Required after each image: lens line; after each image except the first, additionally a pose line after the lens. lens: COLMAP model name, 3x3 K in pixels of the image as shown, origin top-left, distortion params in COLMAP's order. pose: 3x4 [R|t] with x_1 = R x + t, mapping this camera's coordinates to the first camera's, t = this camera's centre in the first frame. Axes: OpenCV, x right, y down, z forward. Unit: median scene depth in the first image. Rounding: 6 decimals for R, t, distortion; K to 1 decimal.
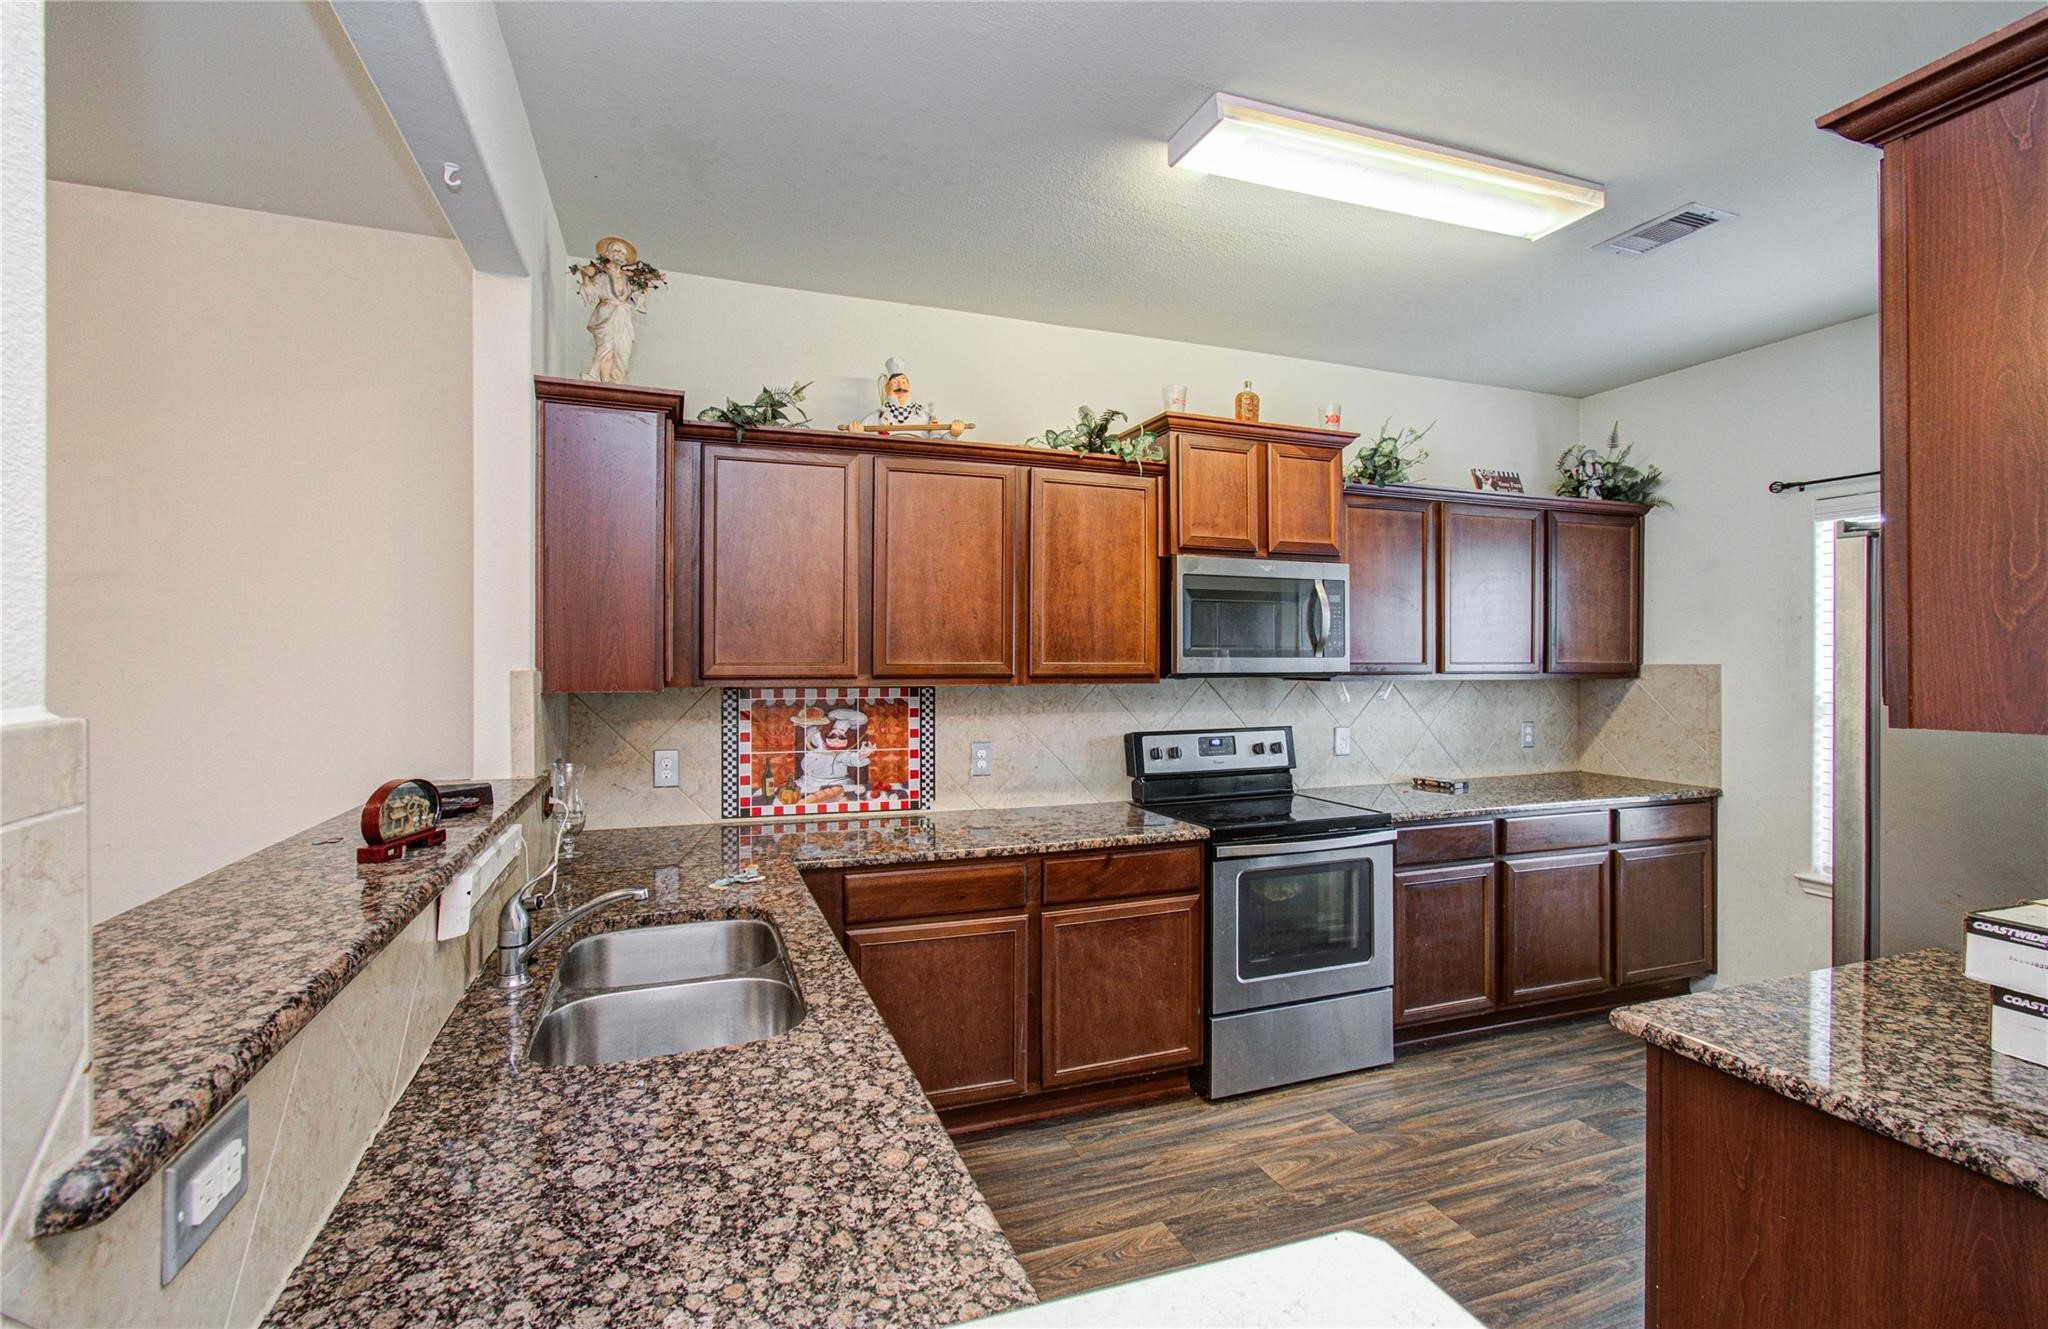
lens RADIAL K [[889.1, 0, 1003.3], [0, 889.1, 659.2], [0, 0, 1]] dist [-0.002804, 0.003571]
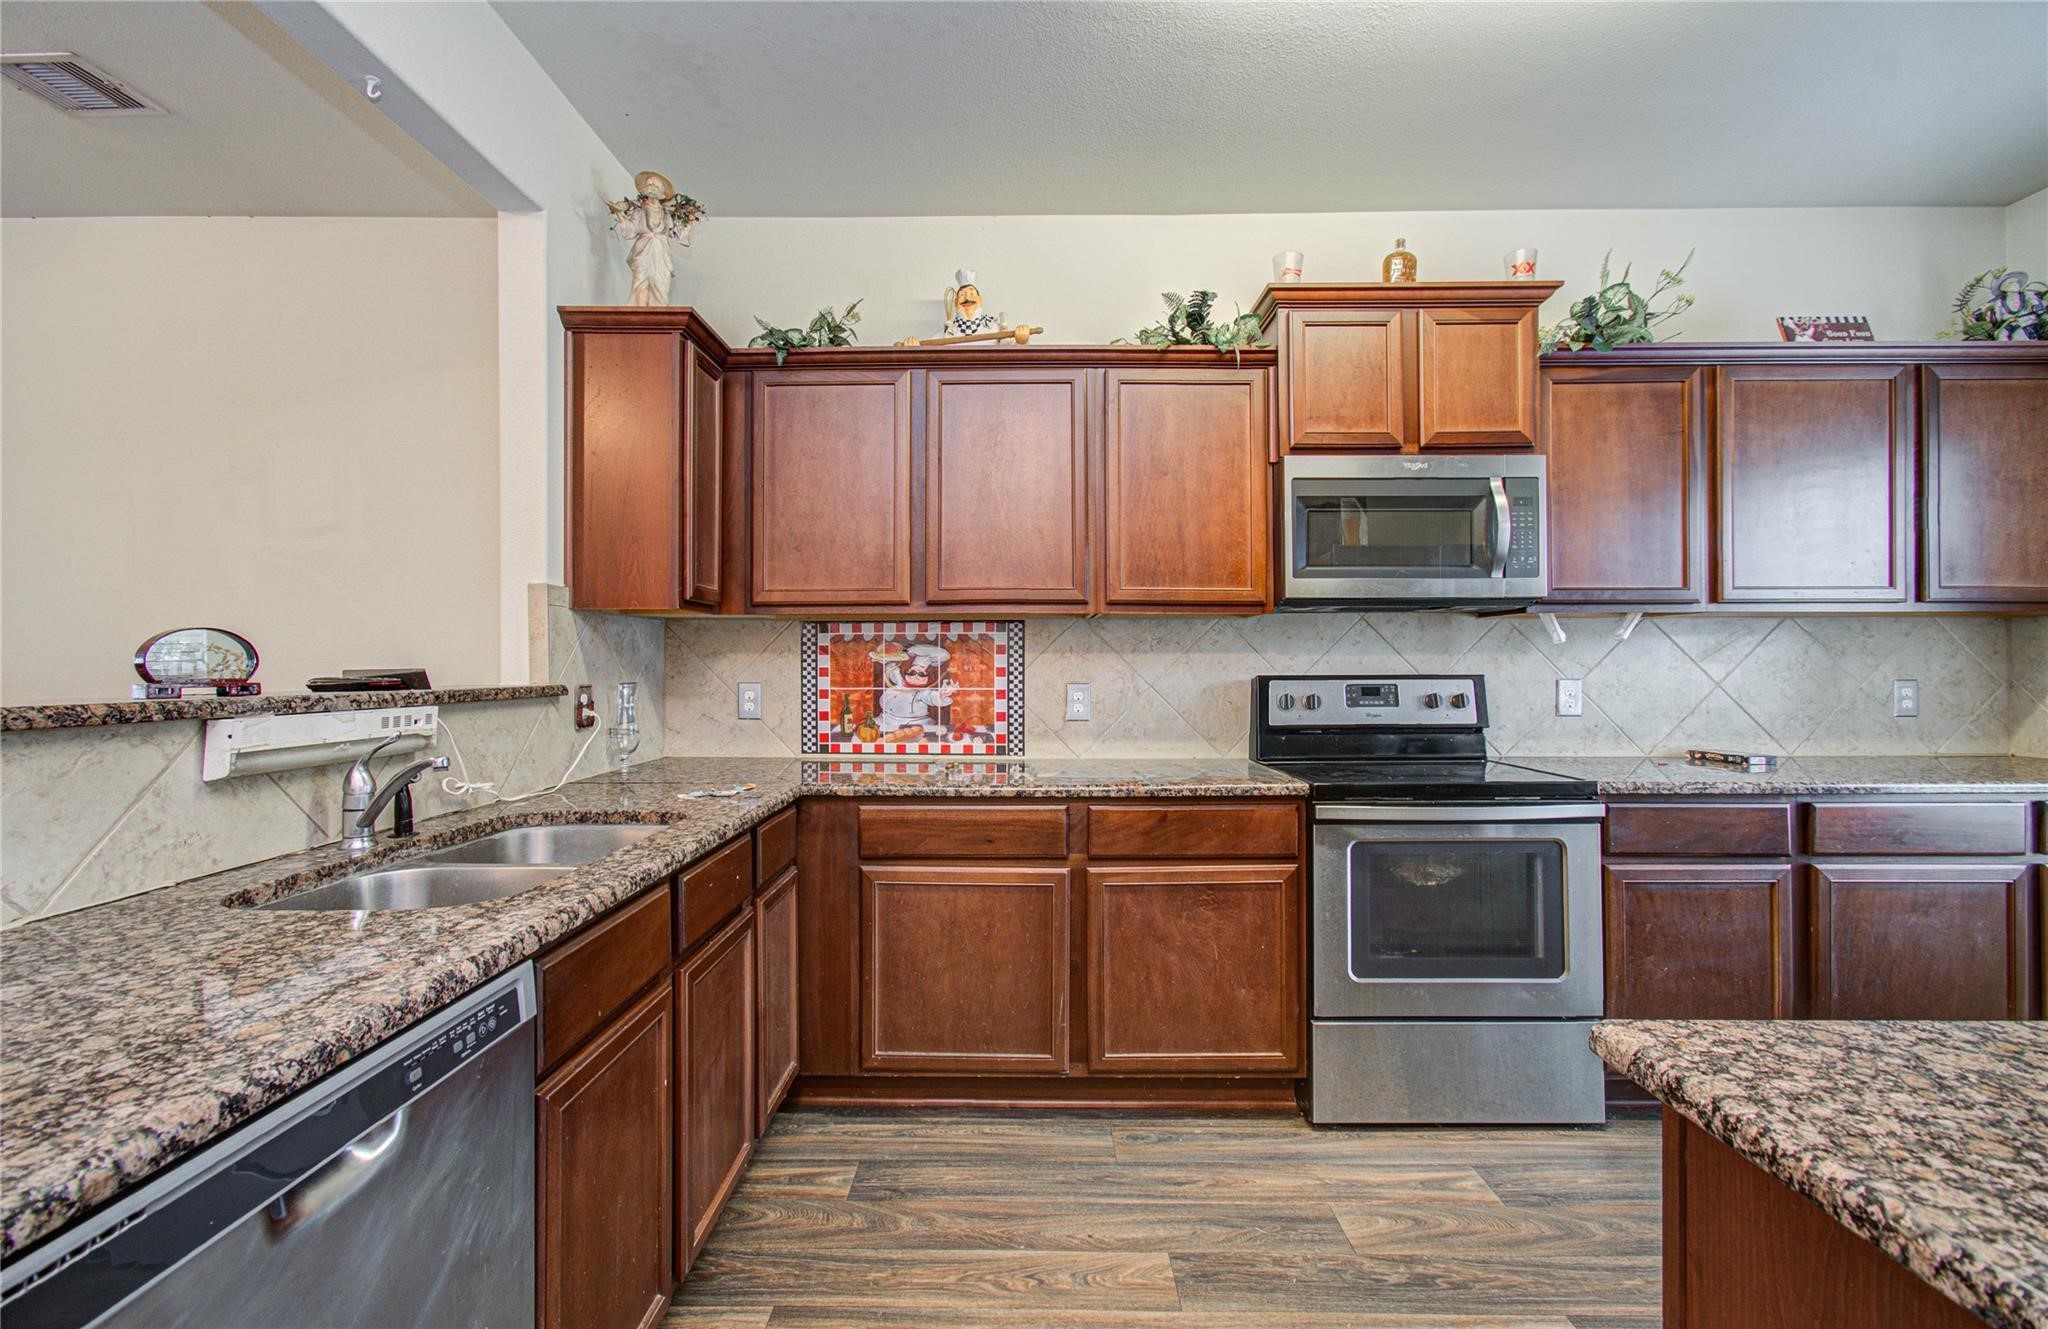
lens RADIAL K [[889.1, 0, 927.2], [0, 889.1, 629.5], [0, 0, 1]] dist [-0.002804, 0.003571]
pose [[0.936600, -0.006337, -0.350343, 0.169733], [0.002842, 0.999941, -0.010488, 0.052278], [0.350389, 0.008827, 0.936563, 0.112024]]
